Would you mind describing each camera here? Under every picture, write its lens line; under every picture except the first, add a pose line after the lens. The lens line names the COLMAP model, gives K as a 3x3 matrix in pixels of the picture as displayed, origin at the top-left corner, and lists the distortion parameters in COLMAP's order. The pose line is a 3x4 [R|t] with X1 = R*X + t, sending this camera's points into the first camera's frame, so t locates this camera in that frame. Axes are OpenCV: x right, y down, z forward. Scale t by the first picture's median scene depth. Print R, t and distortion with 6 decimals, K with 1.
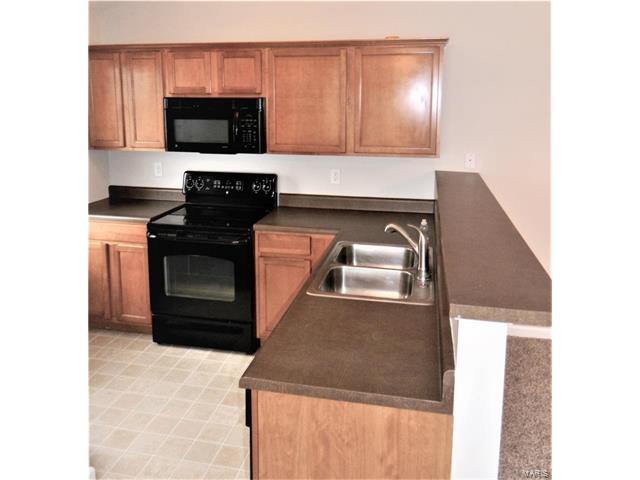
lens RADIAL K [[462.7, 0, 320.0], [0, 462.7, 240.0], [0, 0, 1]] dist [-0.000088, -0.000628]
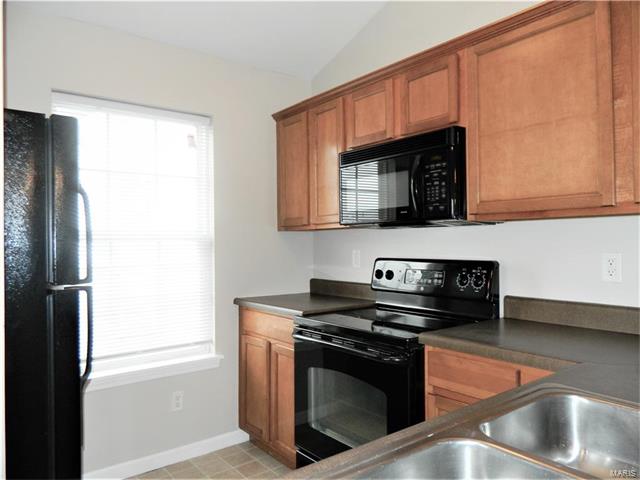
lens RADIAL K [[470.9, 0, 320.7], [0, 470.9, 257.7], [0, 0, 1]] dist [-0.000823, -0.006547]
pose [[0.777206, 0.014186, -0.629086, 0.125166], [-0.171654, 0.966608, -0.190274, 0.008531], [0.605381, 0.255867, 0.753689, 0.455524]]
